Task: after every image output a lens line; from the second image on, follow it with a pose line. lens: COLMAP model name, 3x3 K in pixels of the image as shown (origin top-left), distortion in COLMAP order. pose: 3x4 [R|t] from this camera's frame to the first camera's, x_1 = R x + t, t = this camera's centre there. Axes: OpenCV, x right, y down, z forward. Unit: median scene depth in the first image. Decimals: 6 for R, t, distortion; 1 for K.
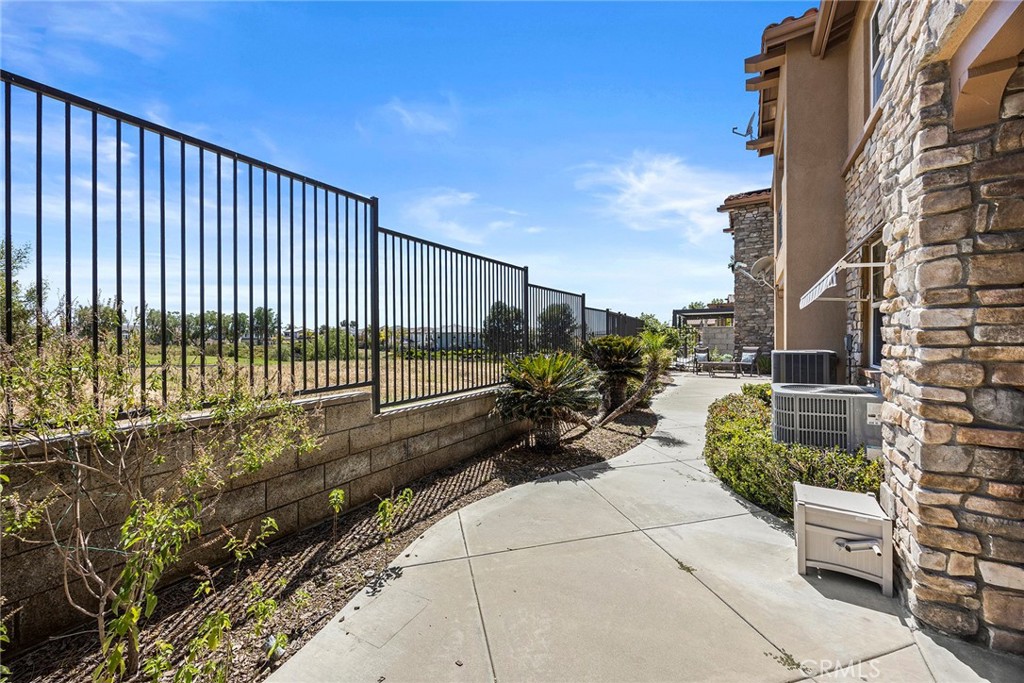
lens RADIAL K [[392.2, 0, 511.0], [0, 392.2, 335.6], [0, 0, 1]] dist [0.000588, -0.000019]
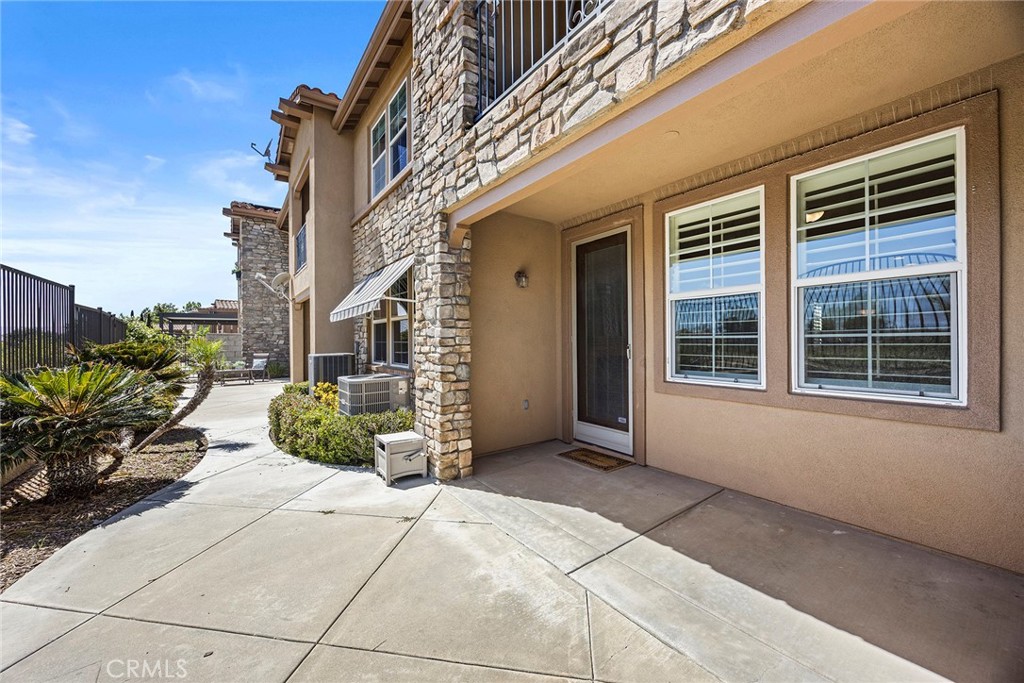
lens RADIAL K [[407.4, 0, 495.5], [0, 407.4, 333.1], [0, 0, 1]] dist [0.001565, 0.000052]
pose [[0.410977, 0.020001, 0.911426, -0.435178], [0.002858, 0.999726, -0.023227, 0.004917], [-0.911641, 0.012151, 0.410807, -0.080457]]
